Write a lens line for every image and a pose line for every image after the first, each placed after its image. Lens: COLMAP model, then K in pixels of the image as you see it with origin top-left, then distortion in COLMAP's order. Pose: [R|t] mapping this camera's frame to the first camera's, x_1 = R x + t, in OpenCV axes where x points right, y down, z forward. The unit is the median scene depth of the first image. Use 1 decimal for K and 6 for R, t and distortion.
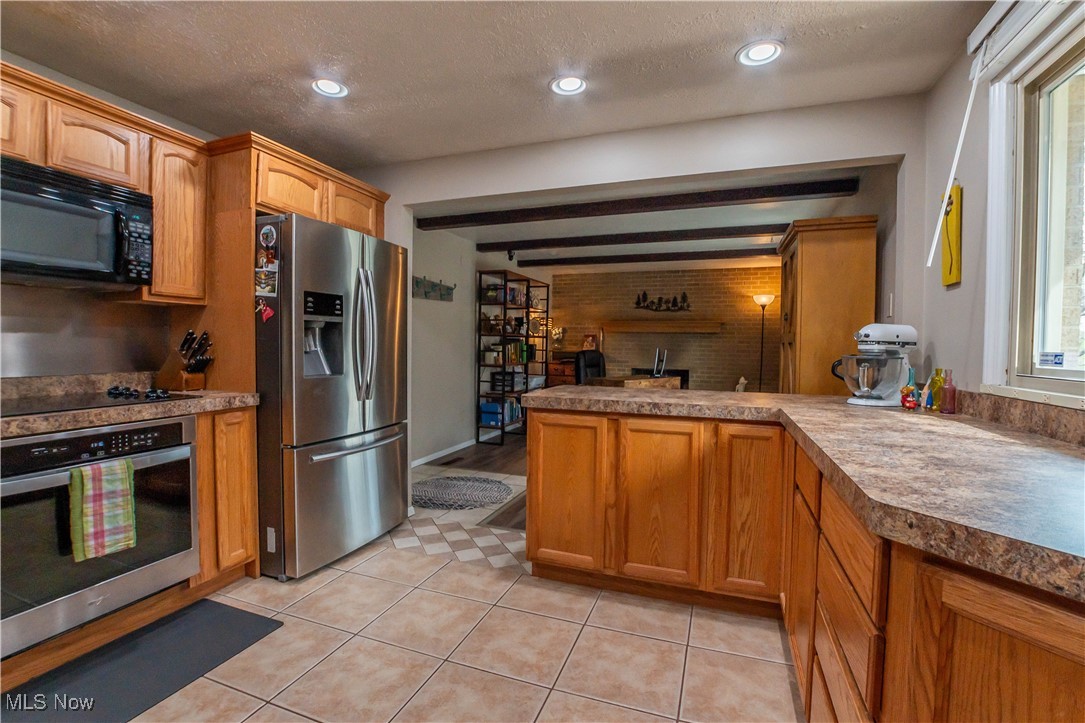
lens RADIAL K [[493.7, 0, 542.0], [0, 493.7, 360.2], [0, 0, 1]] dist [-0.033274, 0.000718]
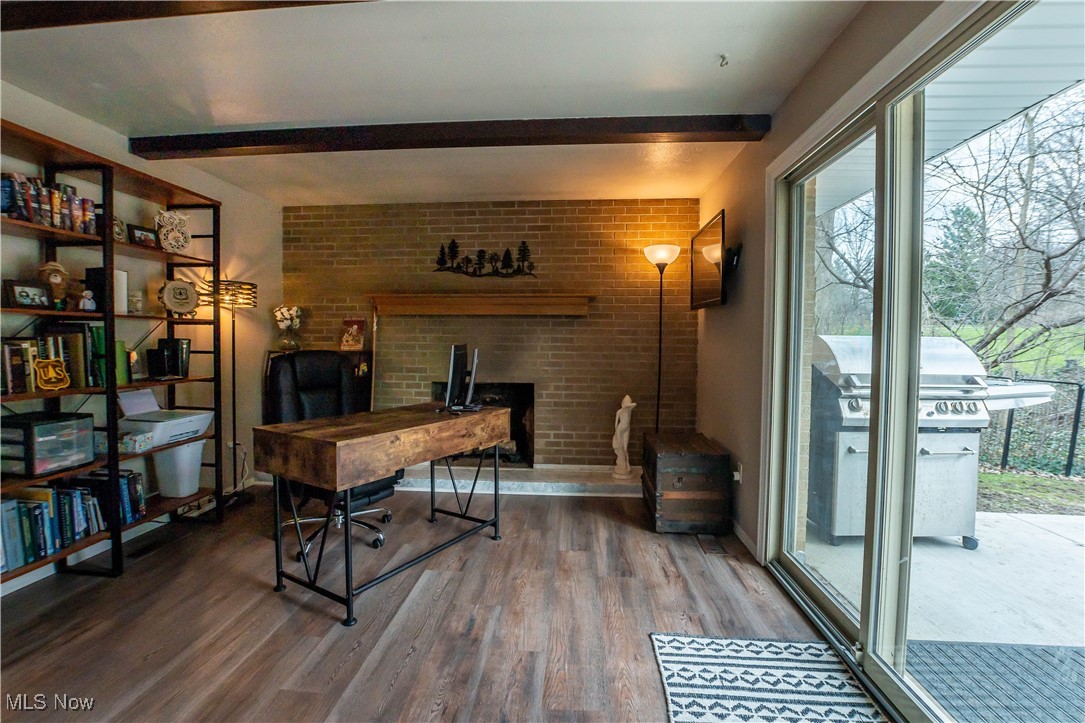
lens RADIAL K [[493.7, 0, 536.8], [0, 493.7, 364.1], [0, 0, 1]] dist [-0.033274, 0.000718]
pose [[0.963906, -0.020783, 0.265429, 0.189586], [0.016239, 0.999682, 0.019303, -0.014999], [-0.265745, -0.014296, 0.963937, 0.570697]]
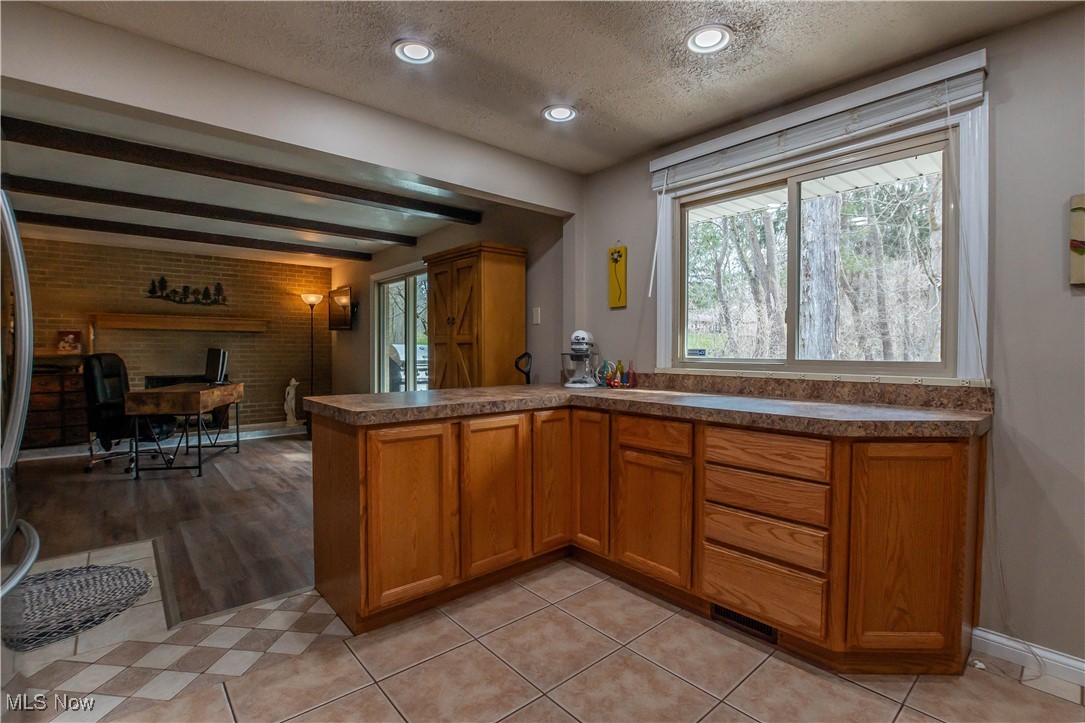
lens RADIAL K [[493.7, 0, 539.3], [0, 493.7, 359.9], [0, 0, 1]] dist [-0.033274, 0.000718]
pose [[0.484495, -0.031016, 0.874244, -0.221266], [0.029491, 0.999382, 0.019112, -0.006687], [-0.874297, 0.016522, 0.485111, 0.137678]]
